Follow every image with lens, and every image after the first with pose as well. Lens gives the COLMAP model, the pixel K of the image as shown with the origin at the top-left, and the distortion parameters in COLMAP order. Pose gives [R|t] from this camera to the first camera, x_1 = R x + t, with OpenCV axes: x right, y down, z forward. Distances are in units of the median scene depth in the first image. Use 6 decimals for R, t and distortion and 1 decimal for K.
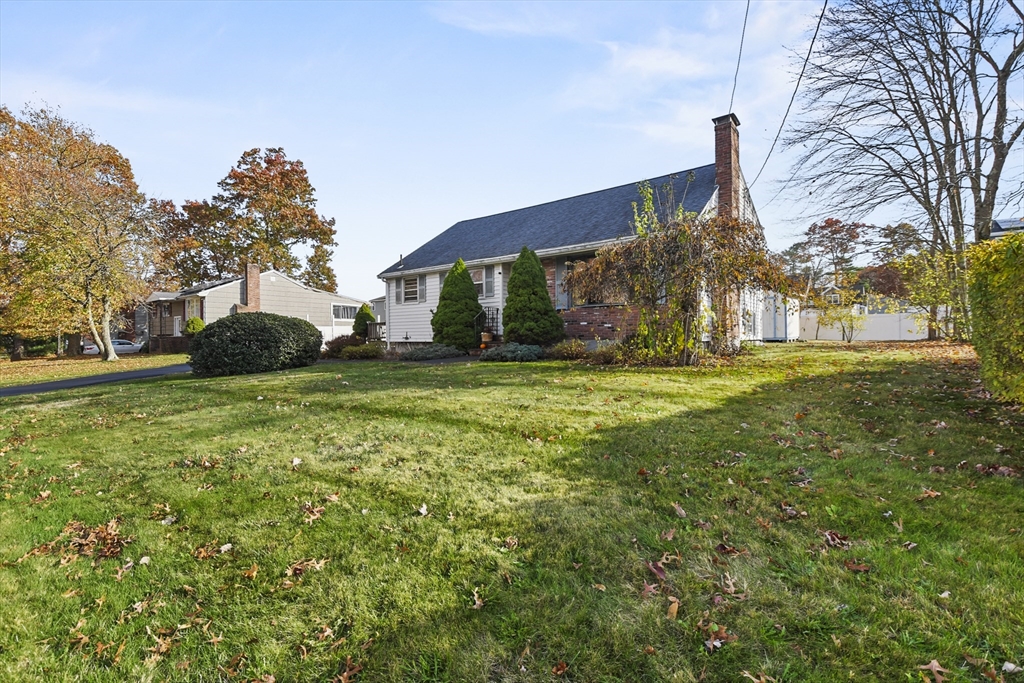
lens RADIAL K [[462.1, 0, 515.0], [0, 462.1, 340.0], [0, 0, 1]] dist [-0.023348, -0.001723]
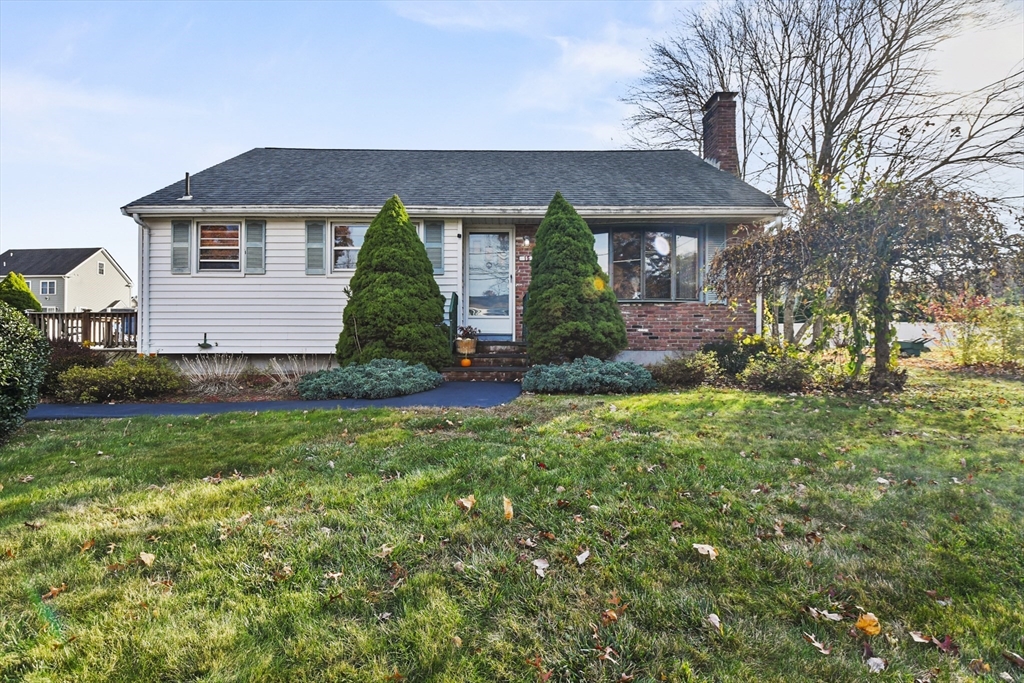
lens RADIAL K [[555.7, 0, 511.9], [0, 555.7, 341.8], [0, 0, 1]] dist [-0.002065, -0.000235]
pose [[0.782806, 0.007794, 0.622217, -0.351154], [-0.004736, 0.999967, -0.006568, -0.005965], [-0.622248, 0.002195, 0.782817, 0.349919]]
